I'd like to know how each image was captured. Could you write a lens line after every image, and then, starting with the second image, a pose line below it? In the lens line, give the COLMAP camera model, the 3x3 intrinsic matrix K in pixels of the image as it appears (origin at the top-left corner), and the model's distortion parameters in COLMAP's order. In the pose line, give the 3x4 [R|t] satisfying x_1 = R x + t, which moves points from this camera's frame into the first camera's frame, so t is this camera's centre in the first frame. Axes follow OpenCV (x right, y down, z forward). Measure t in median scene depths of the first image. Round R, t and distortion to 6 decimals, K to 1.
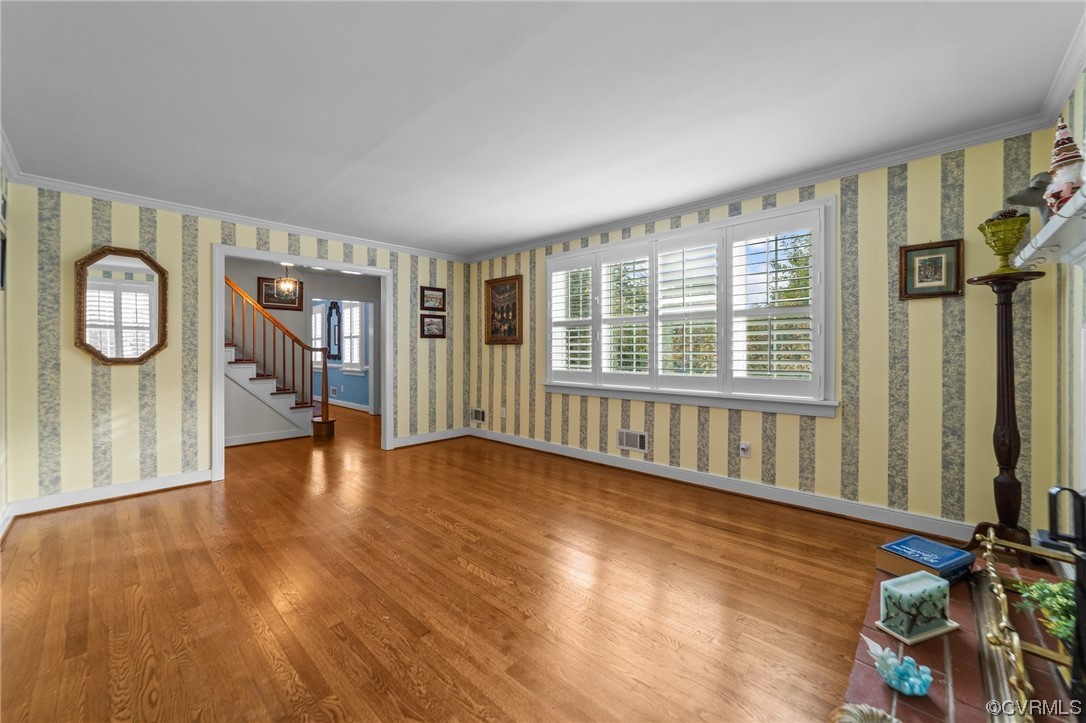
lens RADIAL K [[418.3, 0, 547.8], [0, 418.3, 353.2], [0, 0, 1]] dist [-0.010419, 0.003416]
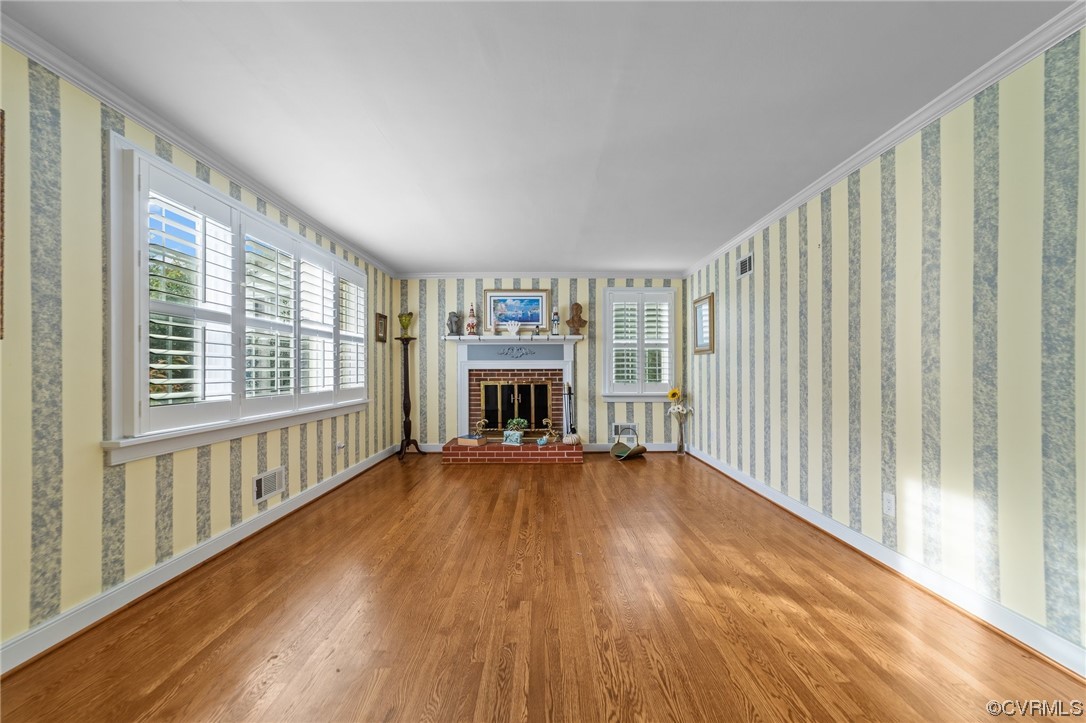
lens RADIAL K [[418.3, 0, 546.0], [0, 418.3, 369.8], [0, 0, 1]] dist [-0.010419, 0.003416]
pose [[-0.687710, 0.002311, 0.725981, -0.682491], [0.002039, 0.999997, -0.001251, 0.002179], [-0.725982, 0.000620, -0.687713, 1.133752]]
